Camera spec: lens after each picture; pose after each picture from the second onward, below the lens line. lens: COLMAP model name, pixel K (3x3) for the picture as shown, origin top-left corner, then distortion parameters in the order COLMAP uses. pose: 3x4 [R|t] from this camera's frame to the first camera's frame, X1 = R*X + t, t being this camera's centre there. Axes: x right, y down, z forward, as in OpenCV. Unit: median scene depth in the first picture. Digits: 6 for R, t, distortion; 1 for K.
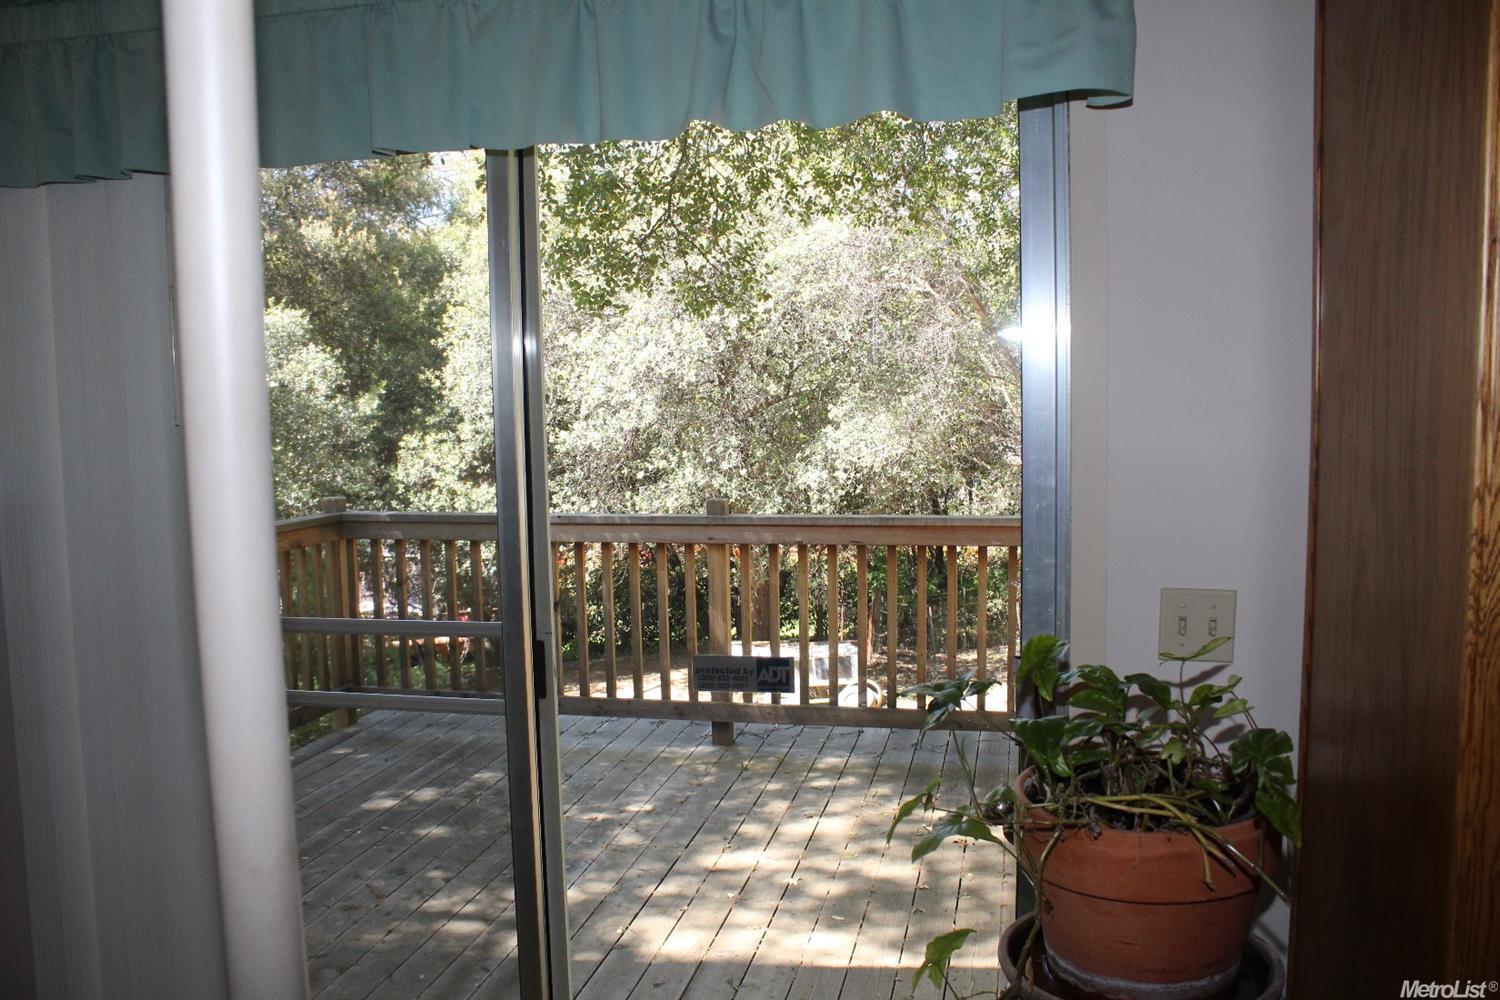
lens RADIAL K [[1265.2, 0, 743.4], [0, 1265.2, 493.7], [0, 0, 1]] dist [-0.125865, 0.050131]
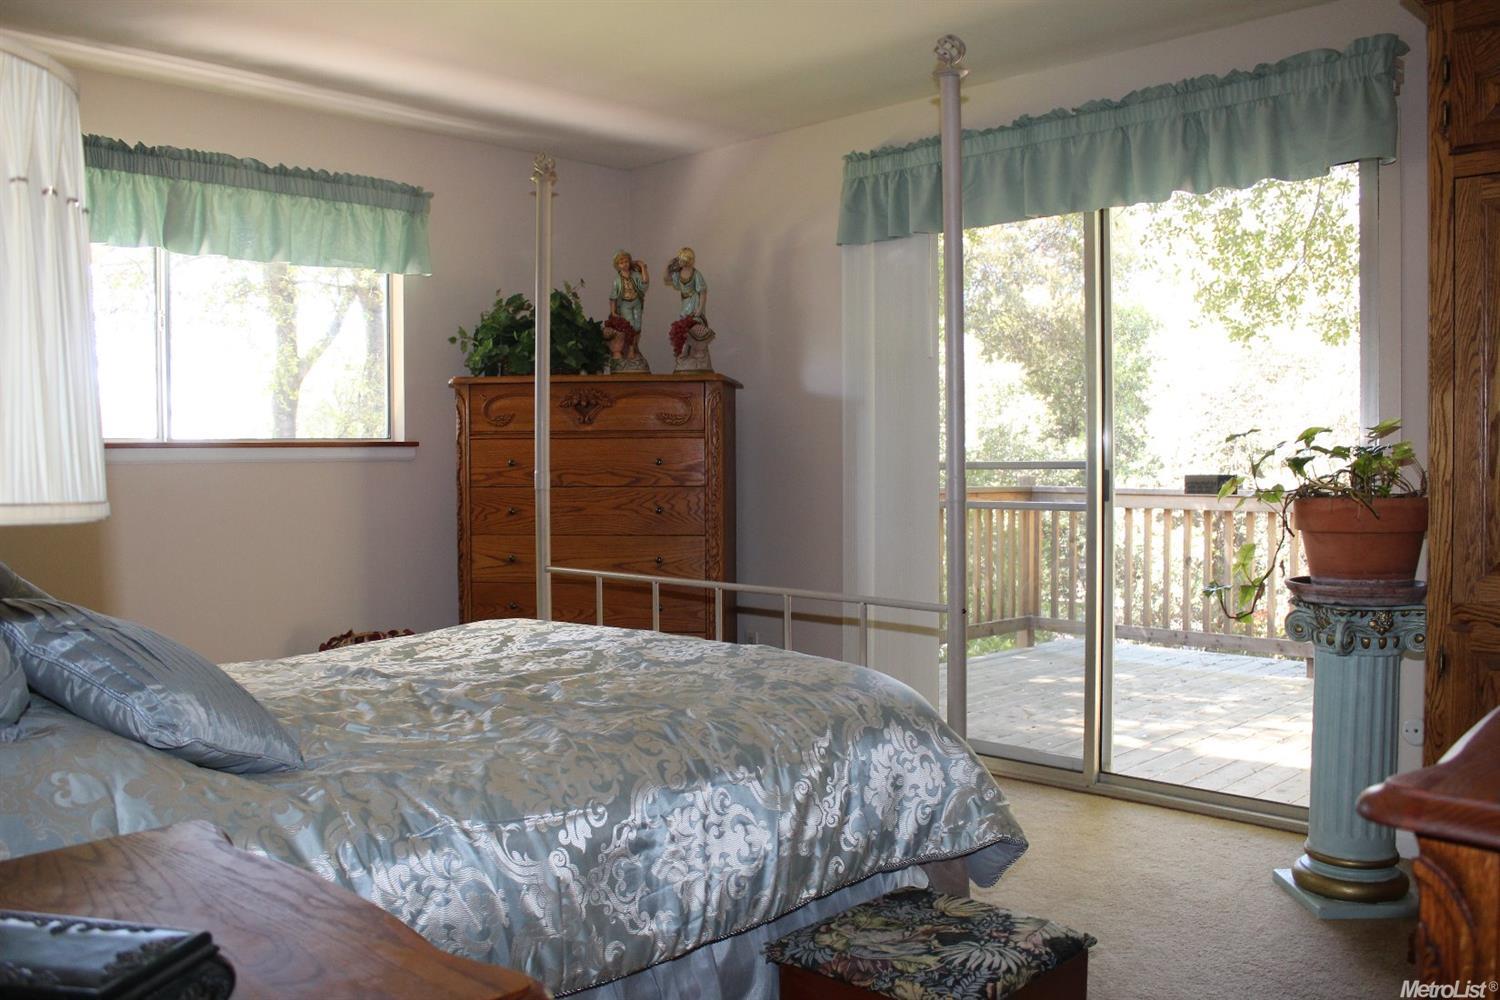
lens RADIAL K [[1265.2, 0, 755.5], [0, 1265.2, 500.2], [0, 0, 1]] dist [-0.125865, 0.050131]
pose [[0.852303, 0.034852, -0.521886, 0.040171], [-0.060745, 0.997621, -0.032583, 0.027729], [0.519509, 0.059473, 0.852393, -0.094186]]
